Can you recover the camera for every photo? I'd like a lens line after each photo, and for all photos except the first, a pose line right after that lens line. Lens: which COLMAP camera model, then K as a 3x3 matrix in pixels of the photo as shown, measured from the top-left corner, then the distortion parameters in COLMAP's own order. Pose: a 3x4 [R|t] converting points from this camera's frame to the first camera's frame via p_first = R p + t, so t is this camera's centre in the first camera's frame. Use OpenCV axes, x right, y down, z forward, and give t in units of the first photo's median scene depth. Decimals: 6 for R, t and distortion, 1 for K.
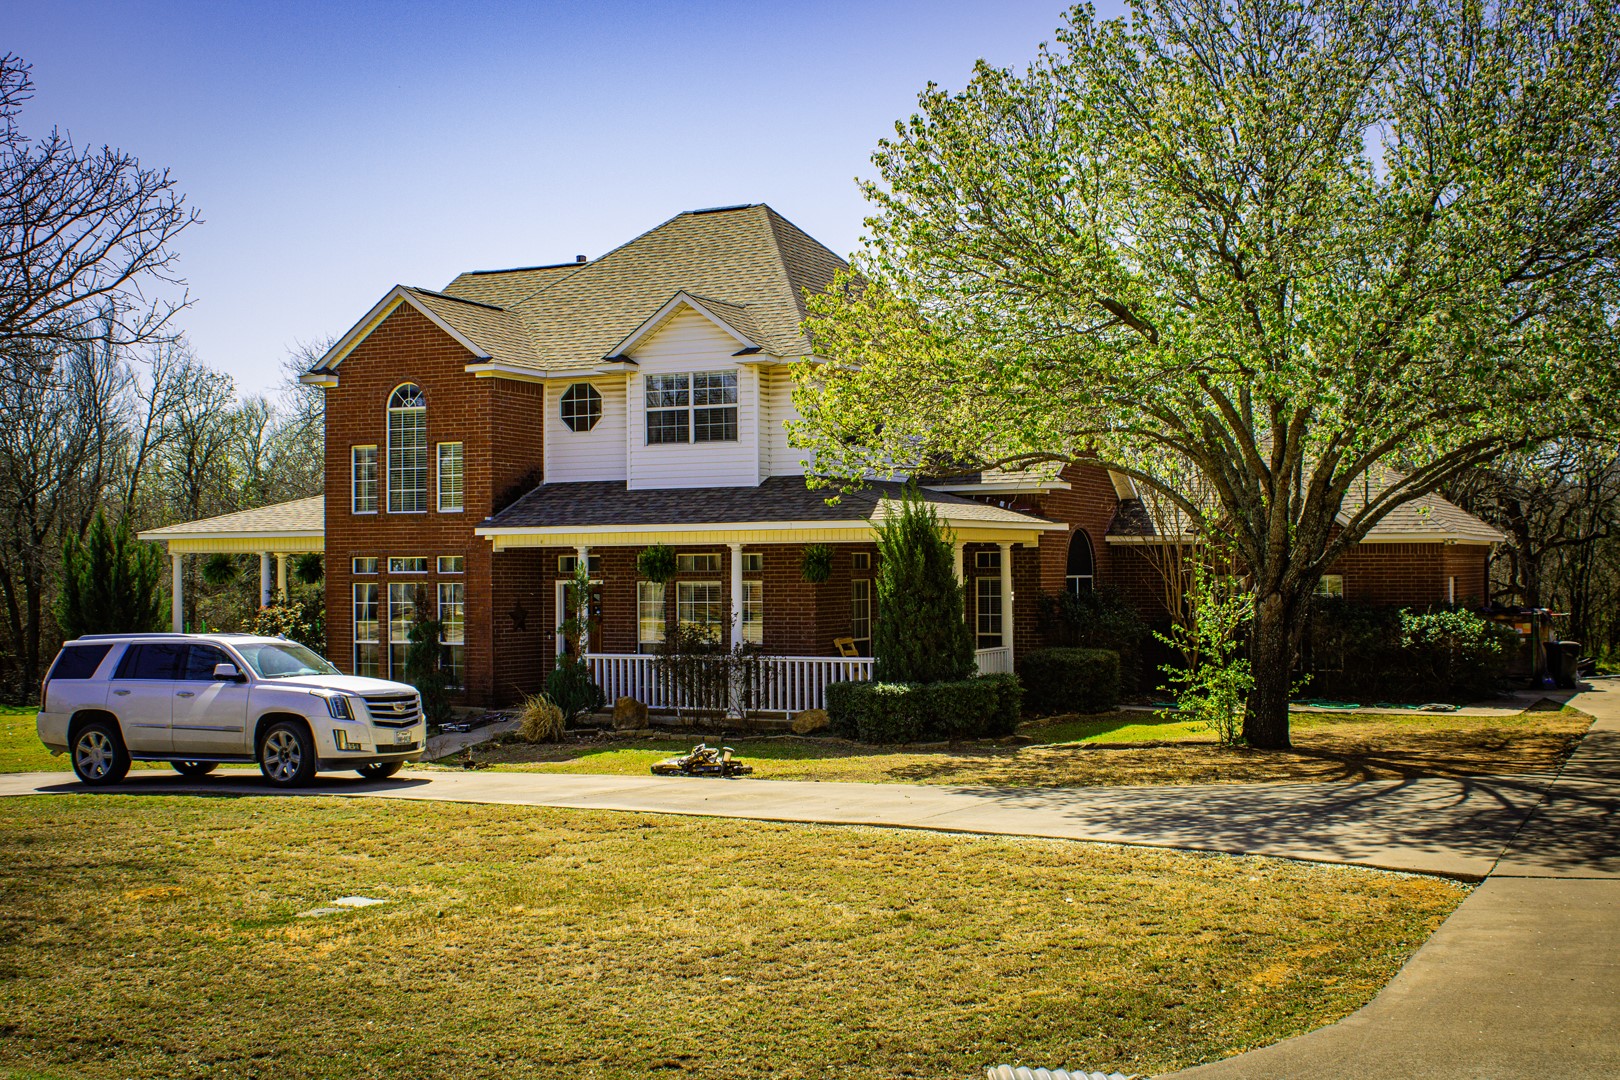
lens RADIAL K [[1939.1, 0, 810.0], [0, 1939.1, 540.0], [0, 0, 1]] dist [-0.022545, -0.024603]
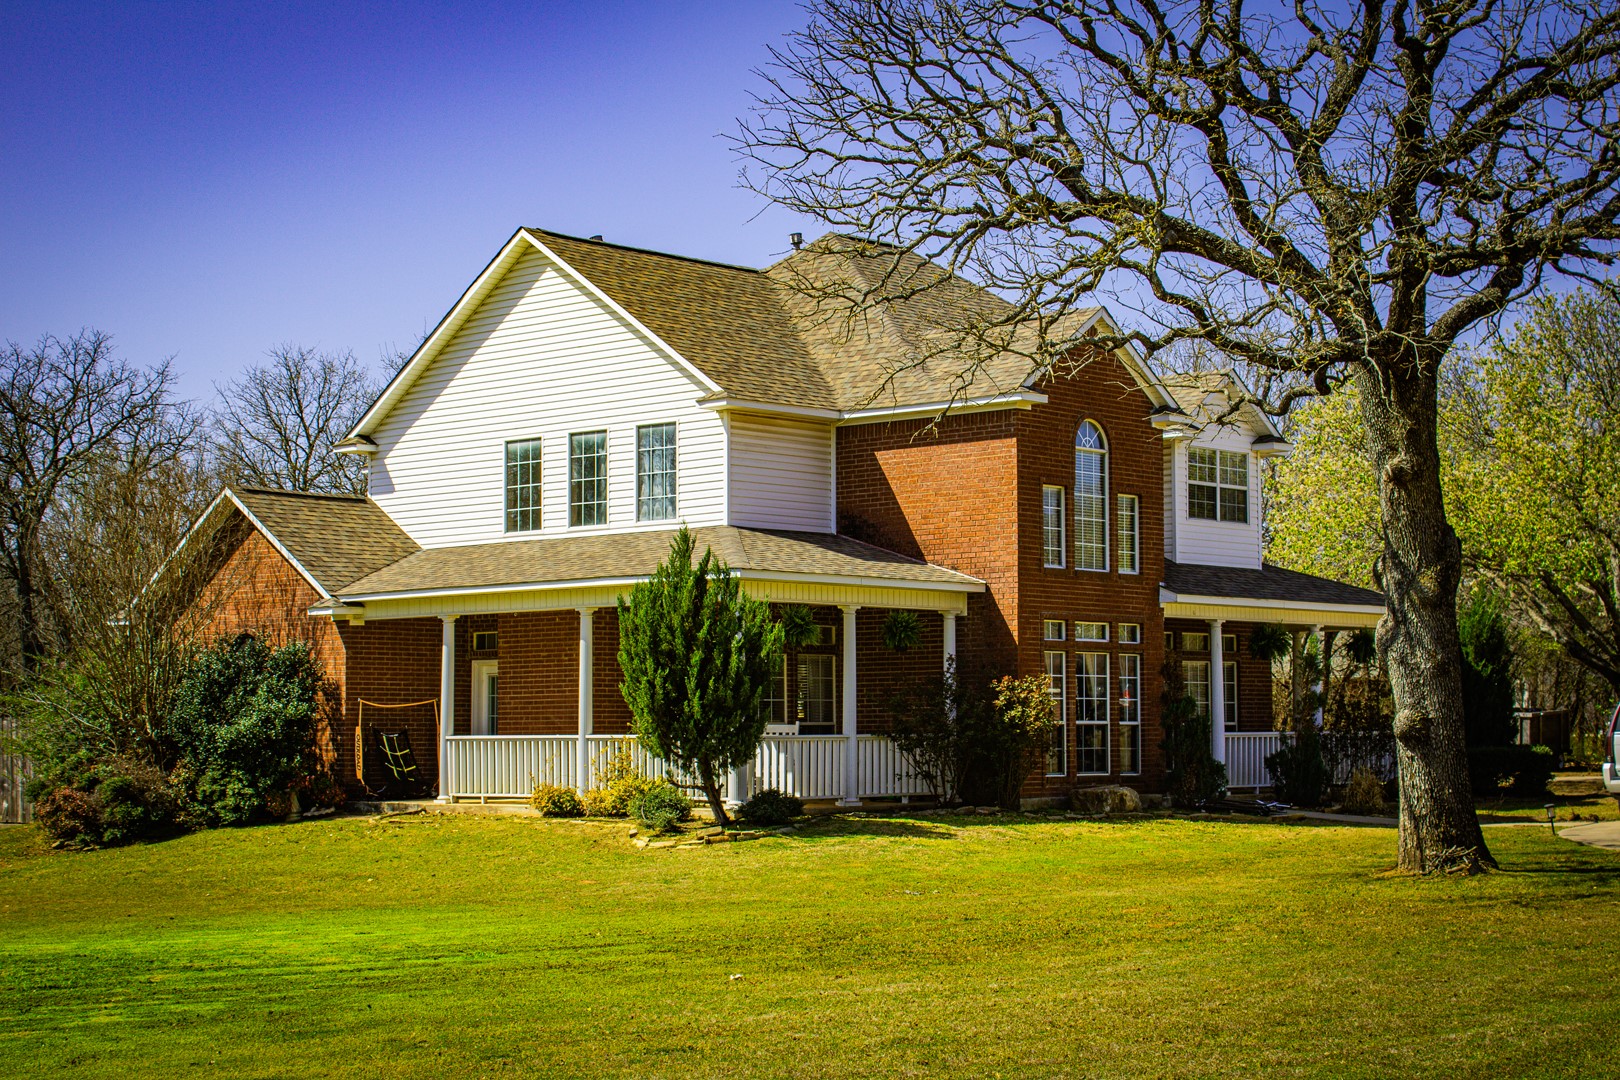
lens RADIAL K [[2735.8, 0, 810.0], [0, 2735.8, 540.0], [0, 0, 1]] dist [0.048928, -0.095768]
pose [[0.267198, 0.076311, 0.960615, -1.464249], [-0.011980, 0.997046, -0.075872, 0.068531], [-0.963567, 0.008765, 0.267323, 0.828766]]
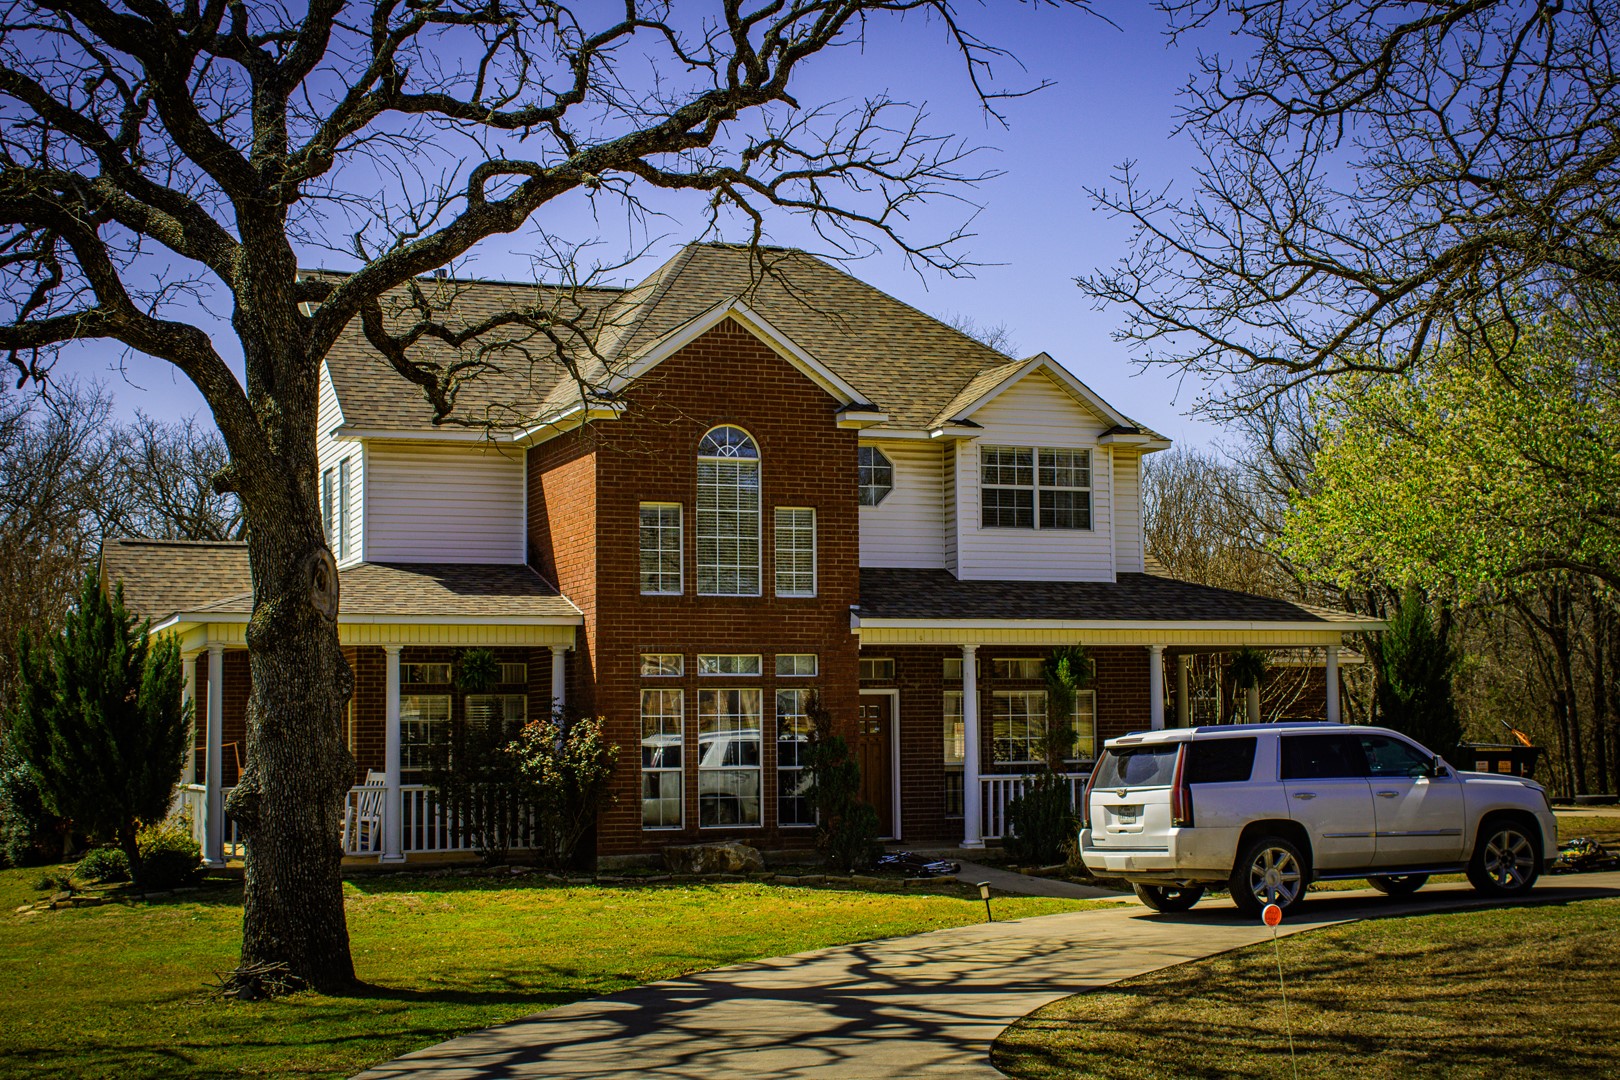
lens RADIAL K [[2384.5, 0, 810.0], [0, 2384.5, 540.0], [0, 0, 1]] dist [-0.021172, -0.033049]
pose [[0.669757, 0.062667, 0.739931, -0.913225], [-0.005391, 0.996817, -0.079544, 0.039671], [-0.742561, 0.049286, 0.667963, 0.368852]]
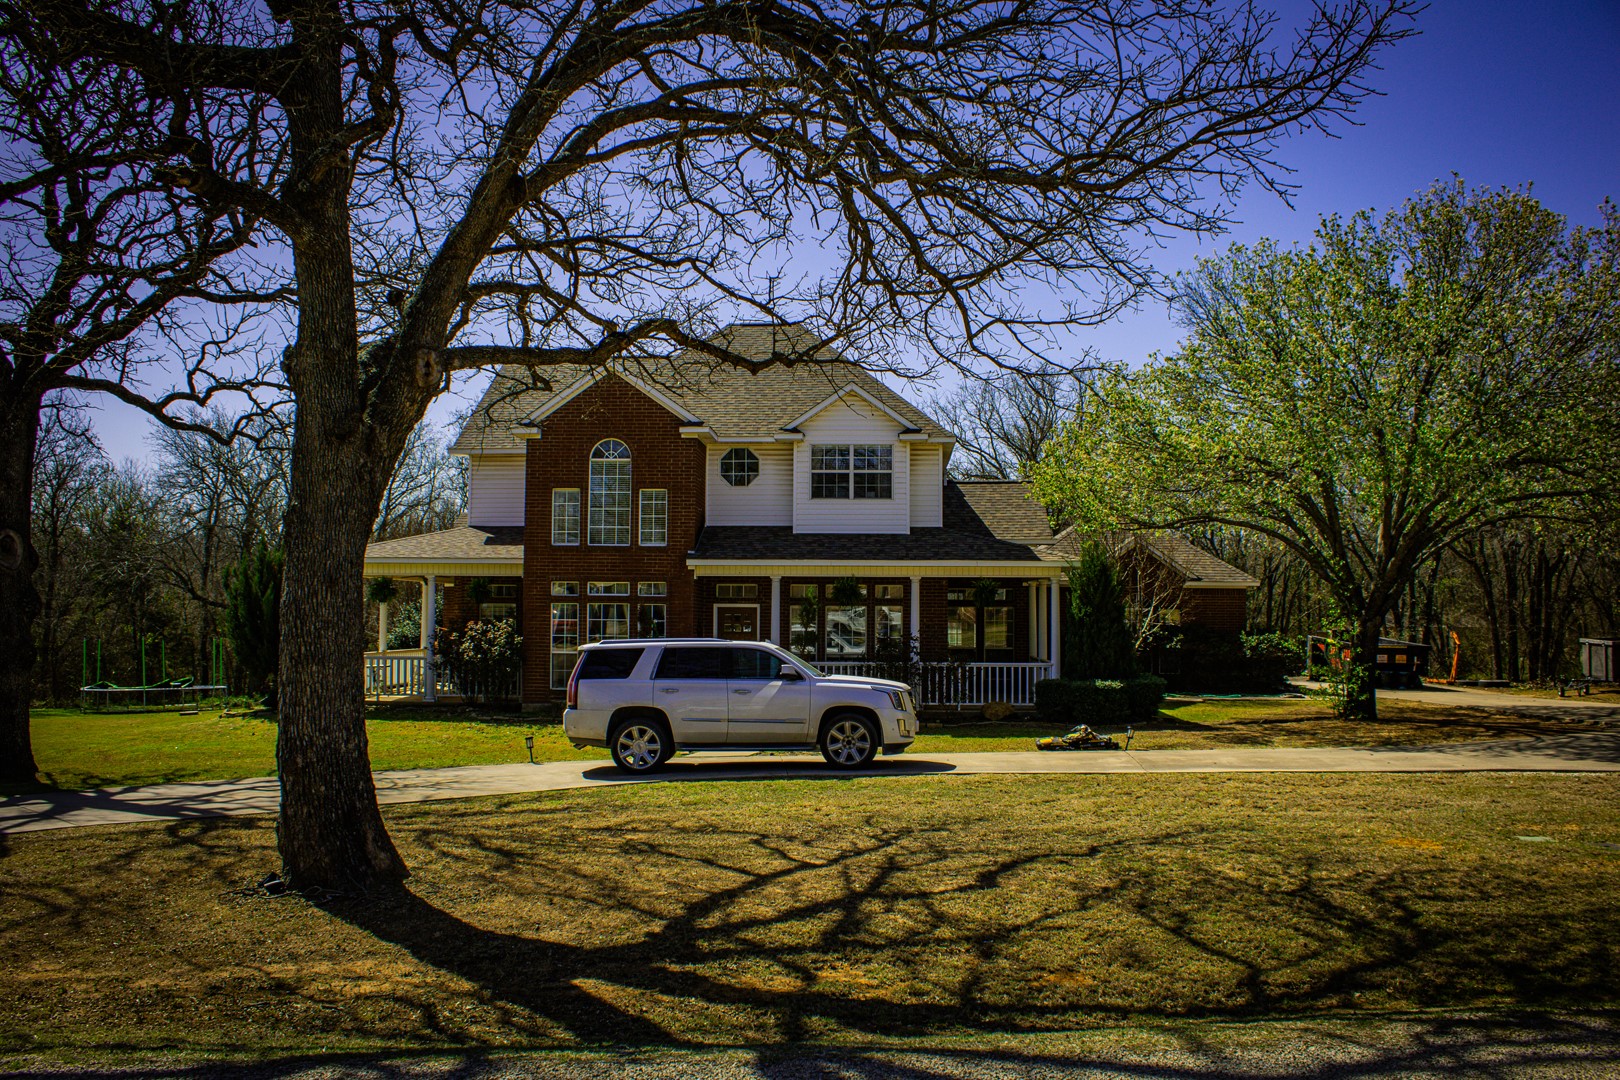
lens RADIAL K [[1348.3, 0, 825.8], [0, 1348.3, 551.4], [0, 0, 1]] dist [-0.161960, 0.147318]
pose [[0.911903, 0.033587, 0.409029, -0.444442], [-0.019952, 0.999095, -0.037558, 0.019188], [-0.409920, 0.026088, 0.911748, 0.188011]]
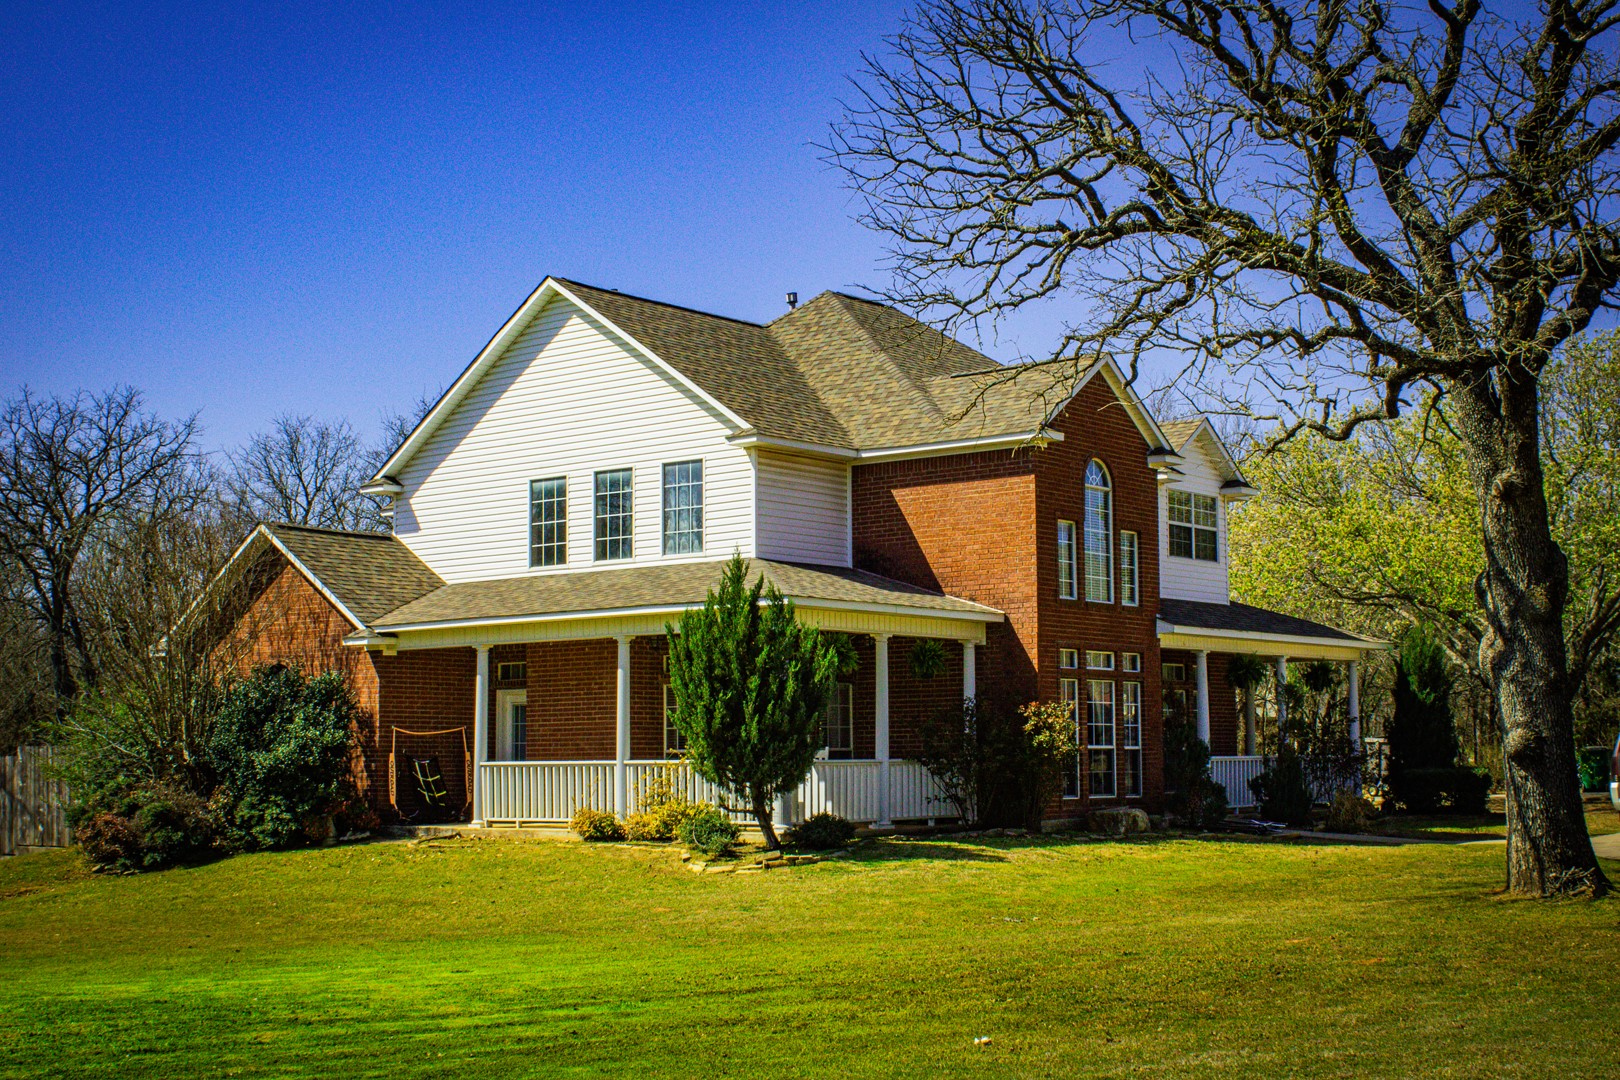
lens RADIAL K [[2229.4, 0, 810.0], [0, 2229.4, 540.0], [0, 0, 1]] dist [-0.030879, 0.034957]
pose [[0.209987, 0.104881, 0.972063, -1.296828], [-0.008109, 0.994382, -0.105537, 0.070297], [-0.977671, 0.014279, 0.209658, 0.951514]]
